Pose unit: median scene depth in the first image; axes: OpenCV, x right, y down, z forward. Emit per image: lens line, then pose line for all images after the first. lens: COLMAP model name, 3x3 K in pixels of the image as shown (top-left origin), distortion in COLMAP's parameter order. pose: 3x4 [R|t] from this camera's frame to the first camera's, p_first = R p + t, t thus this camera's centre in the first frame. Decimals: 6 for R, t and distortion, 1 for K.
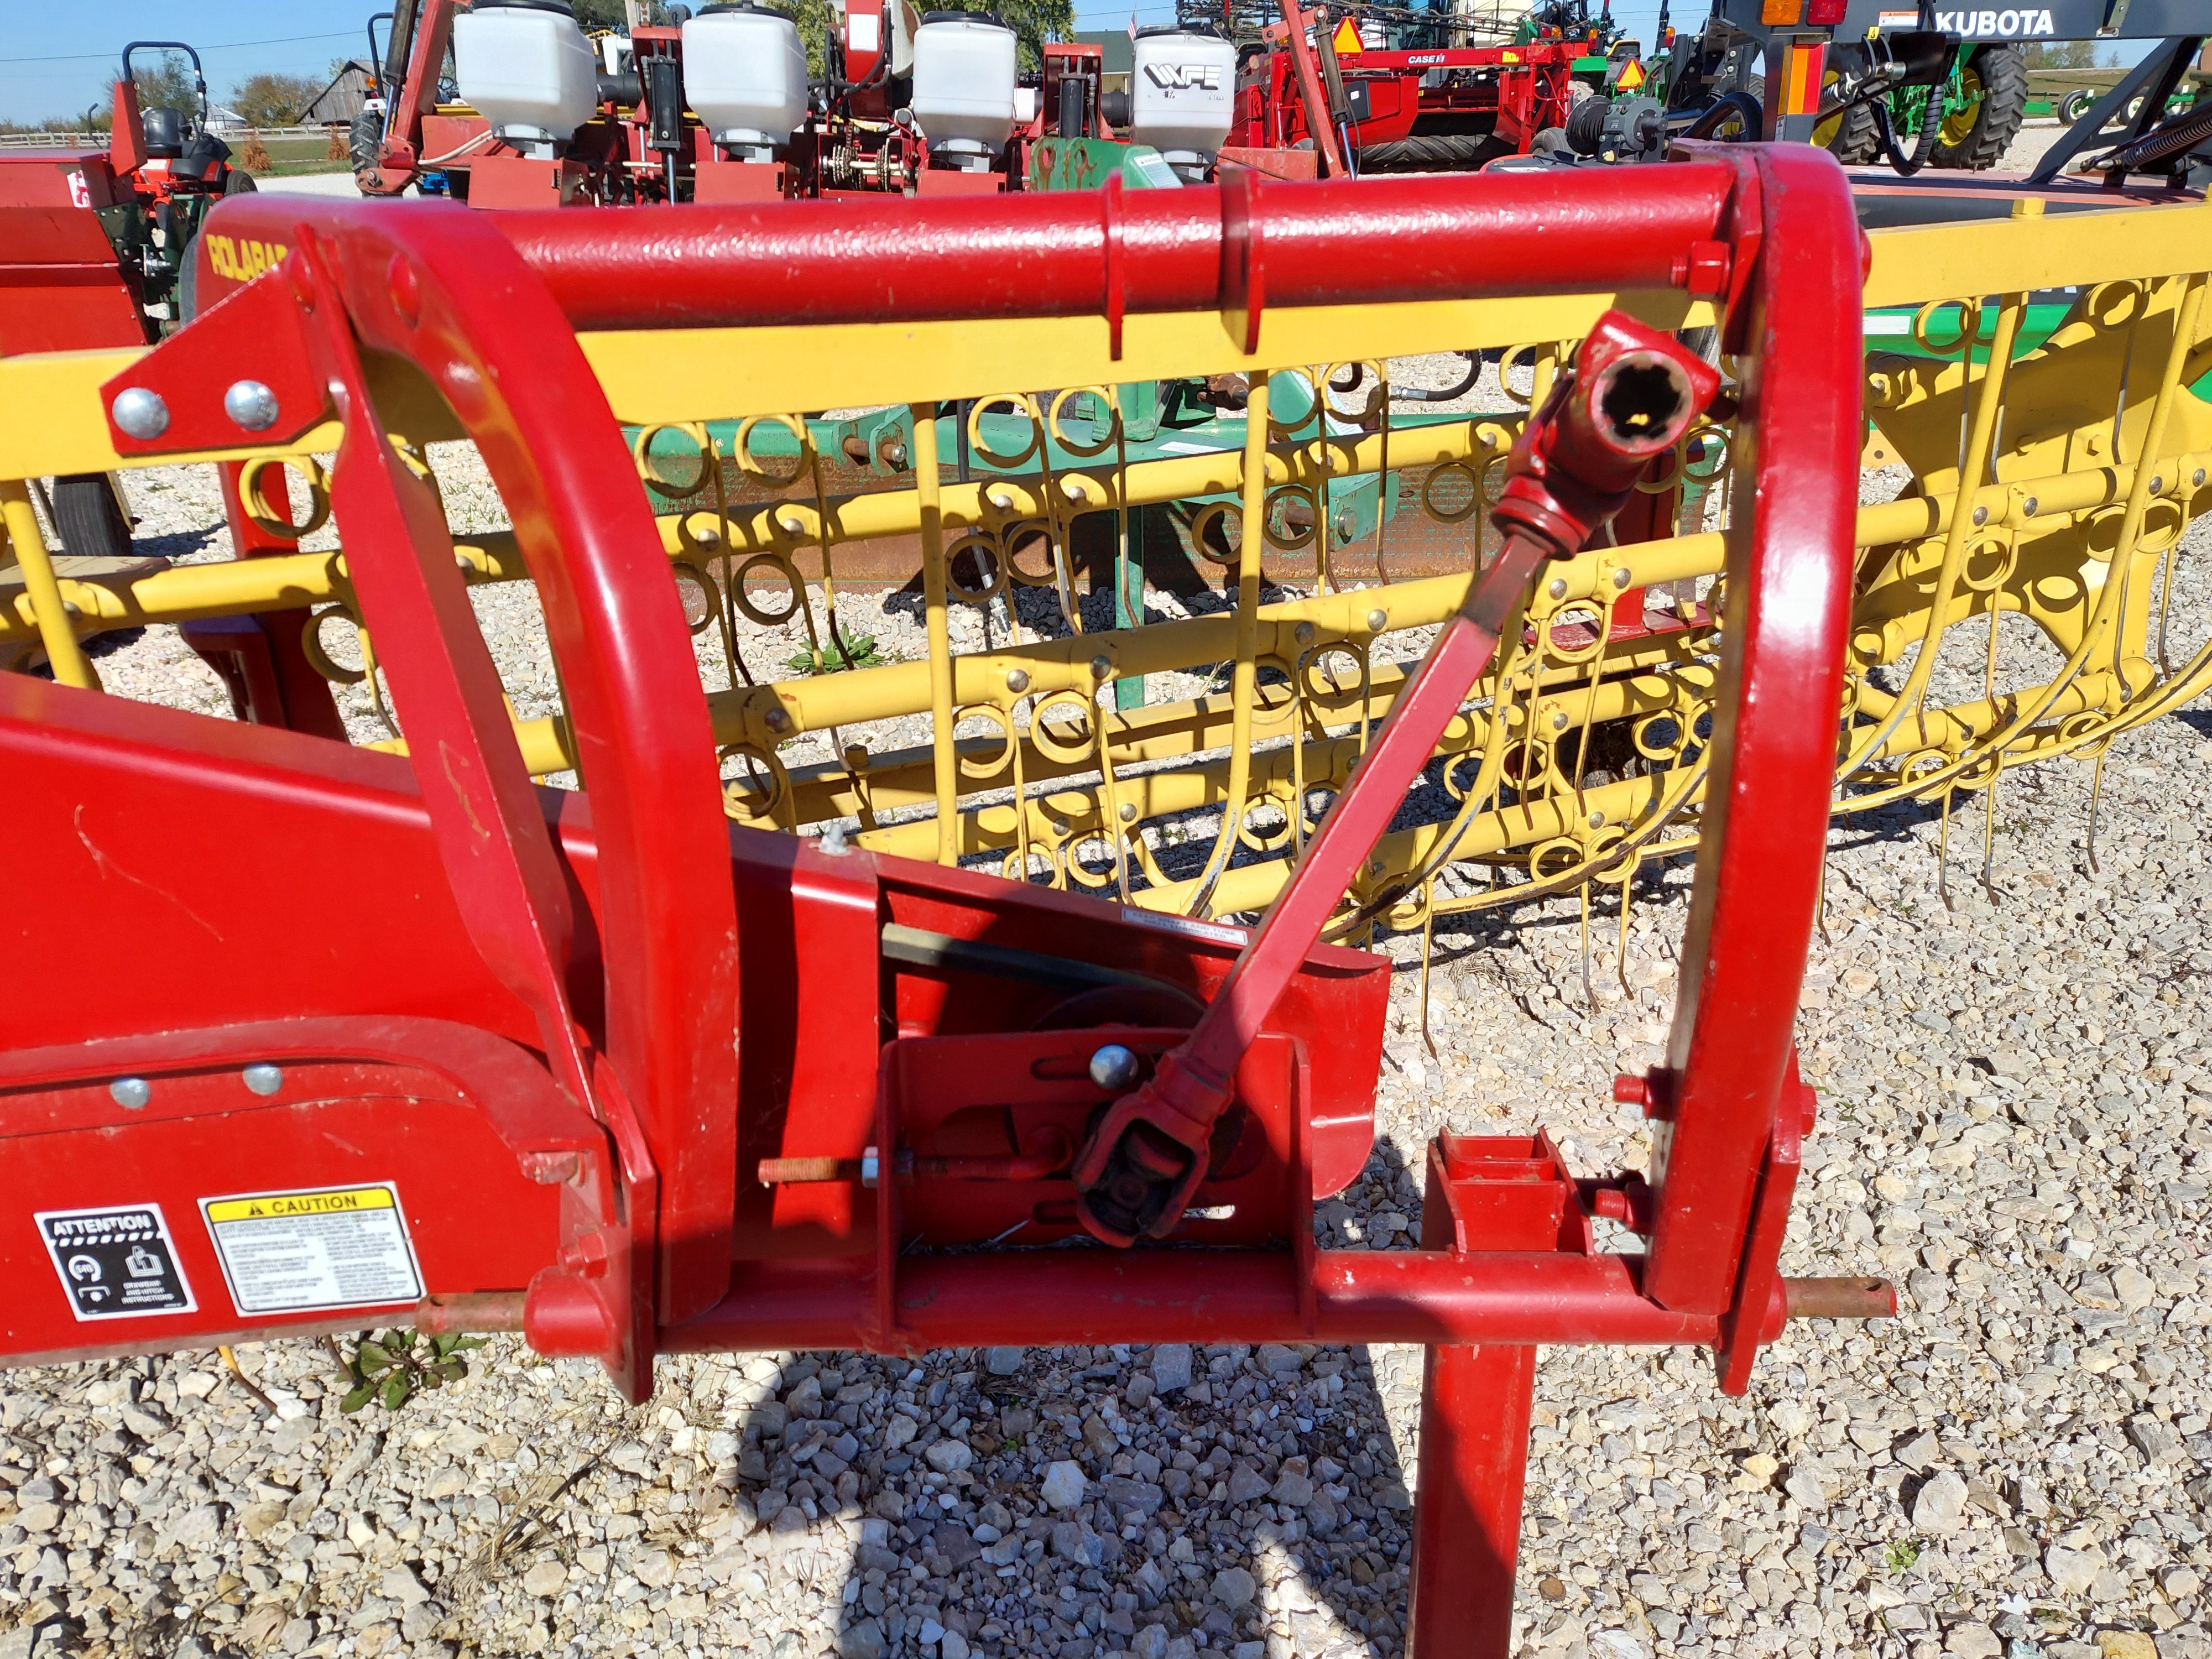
lens RADIAL K [[1633.7, 0, 1106.0], [0, 1633.7, 829.5], [0, 0, 1]] dist [-0.000774, -0.000203]
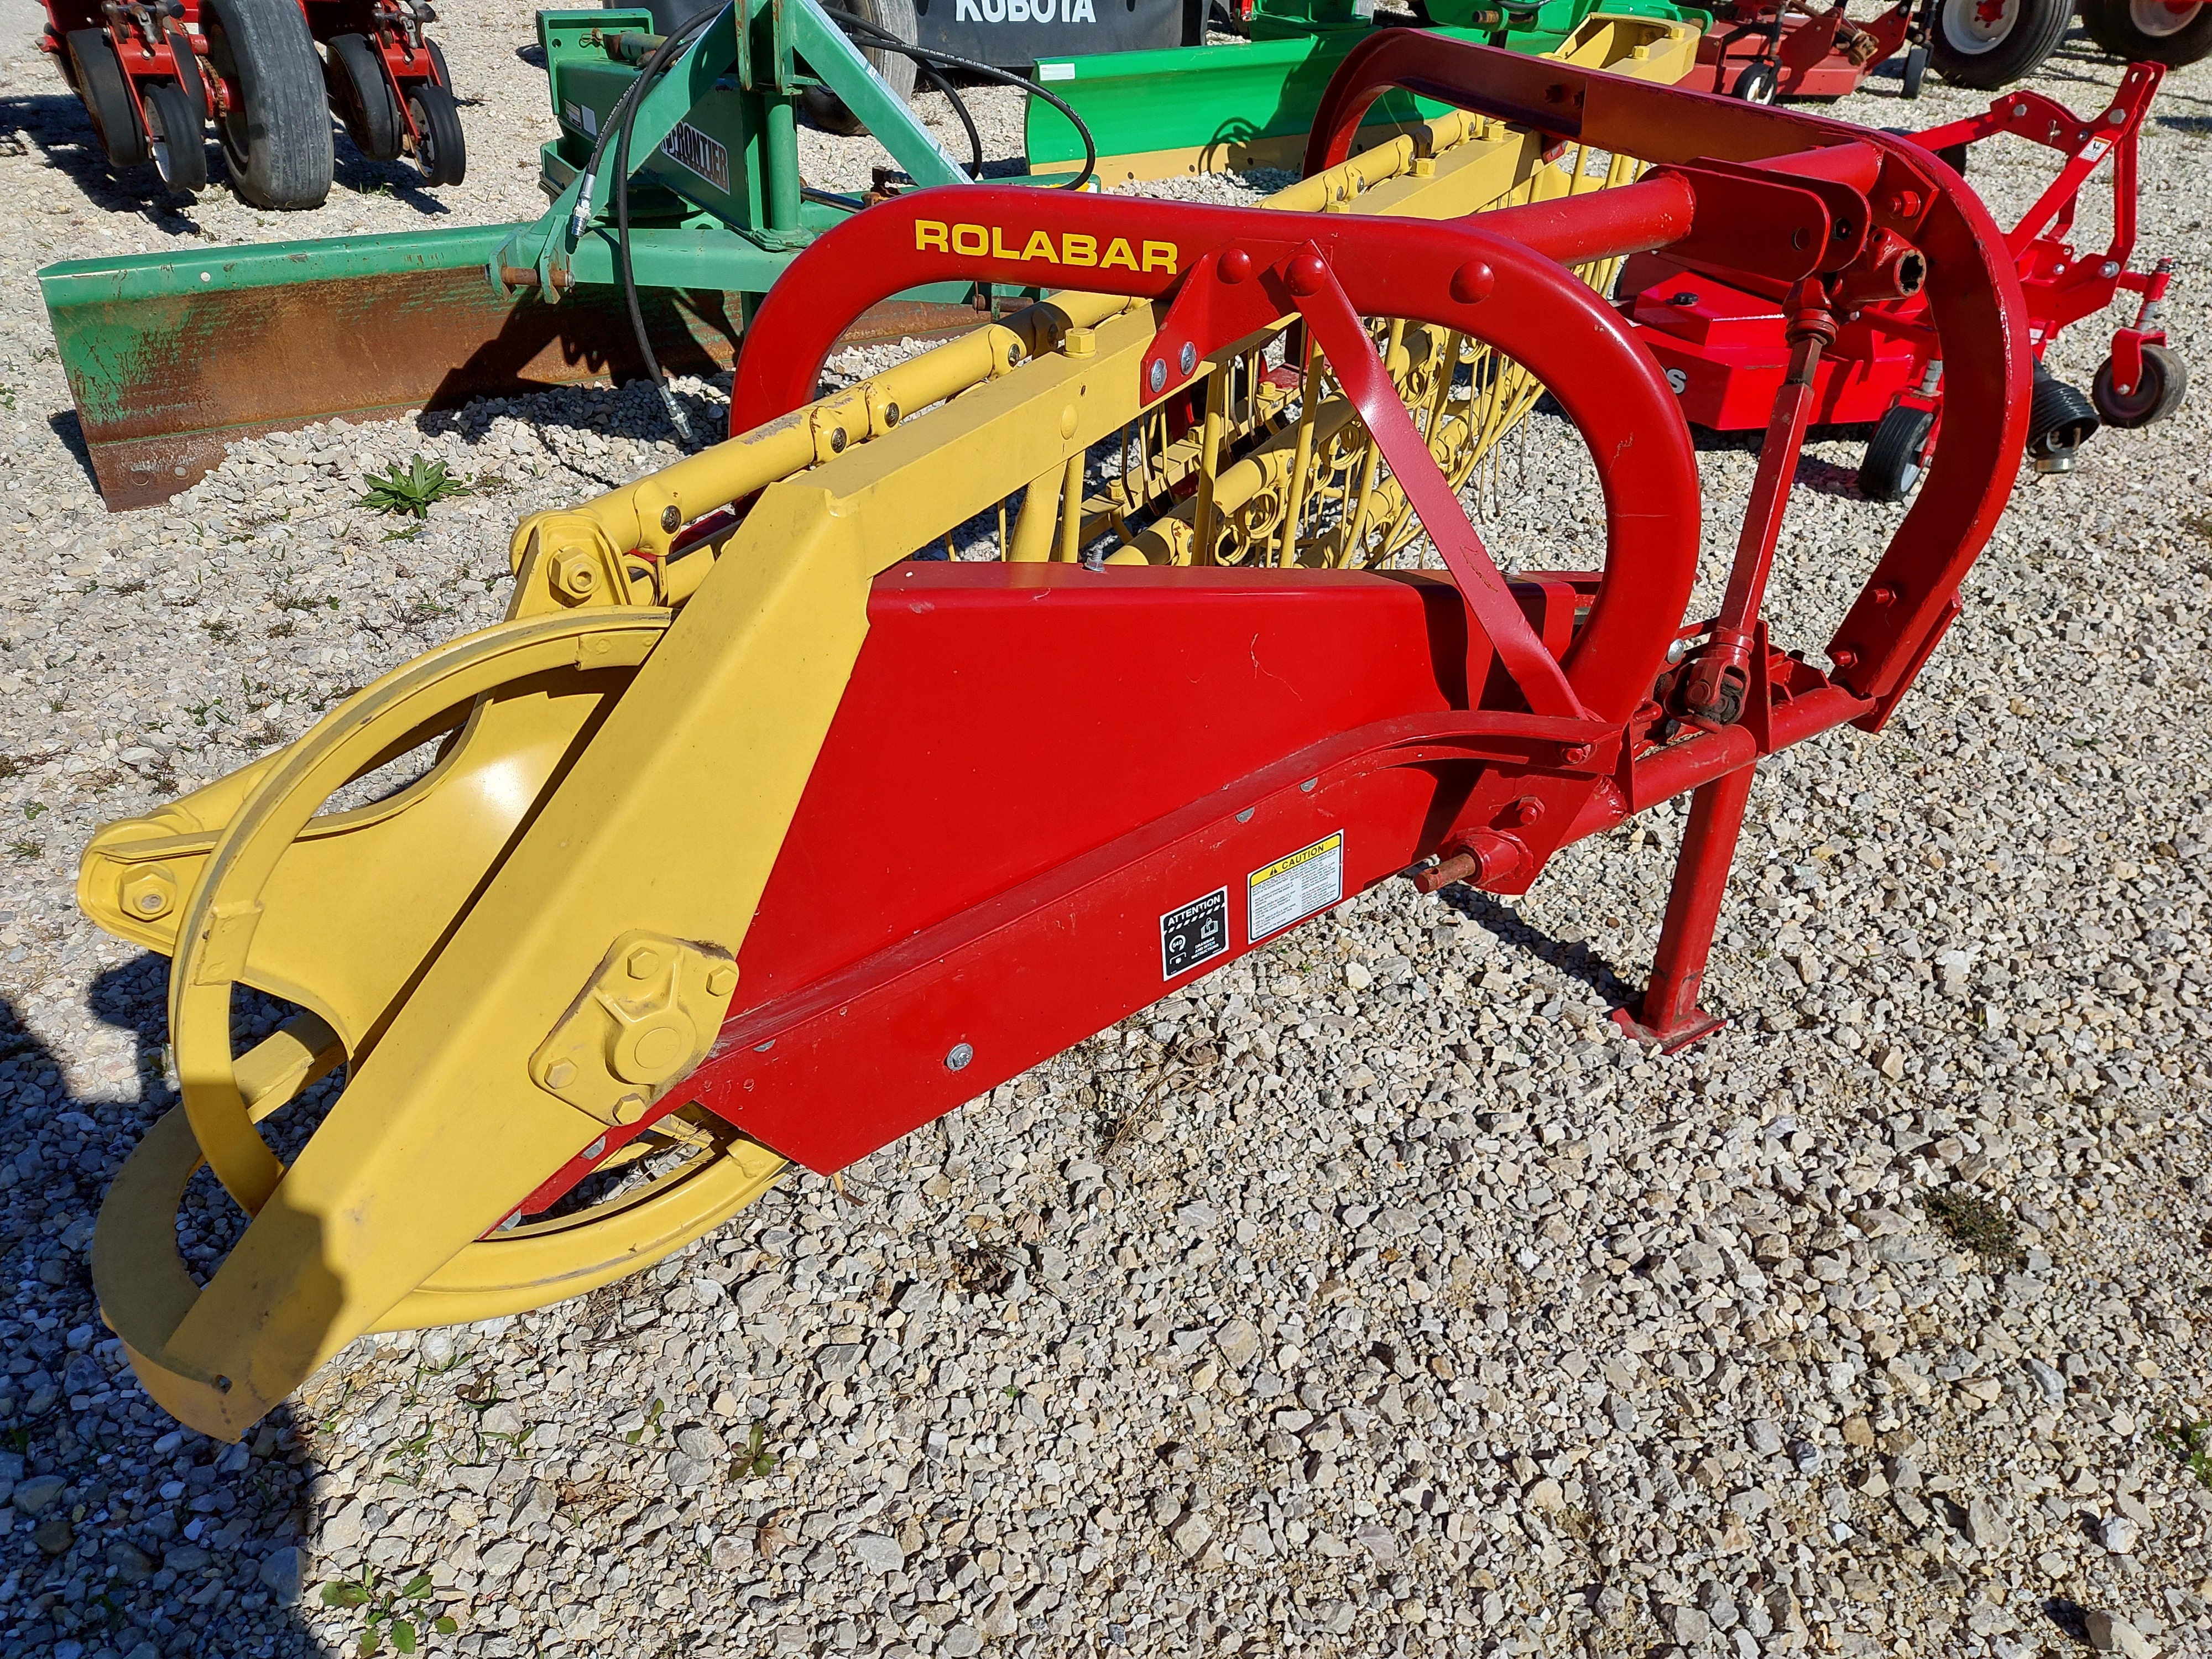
lens RADIAL K [[1633.7, 0, 1106.0], [0, 1633.7, 829.5], [0, 0, 1]] dist [-0.000774, -0.000203]
pose [[0.816080, -0.274372, 0.508659, -1.447748], [0.182426, 0.957421, 0.223755, -0.200724], [-0.548393, -0.089809, 0.831384, -0.262054]]
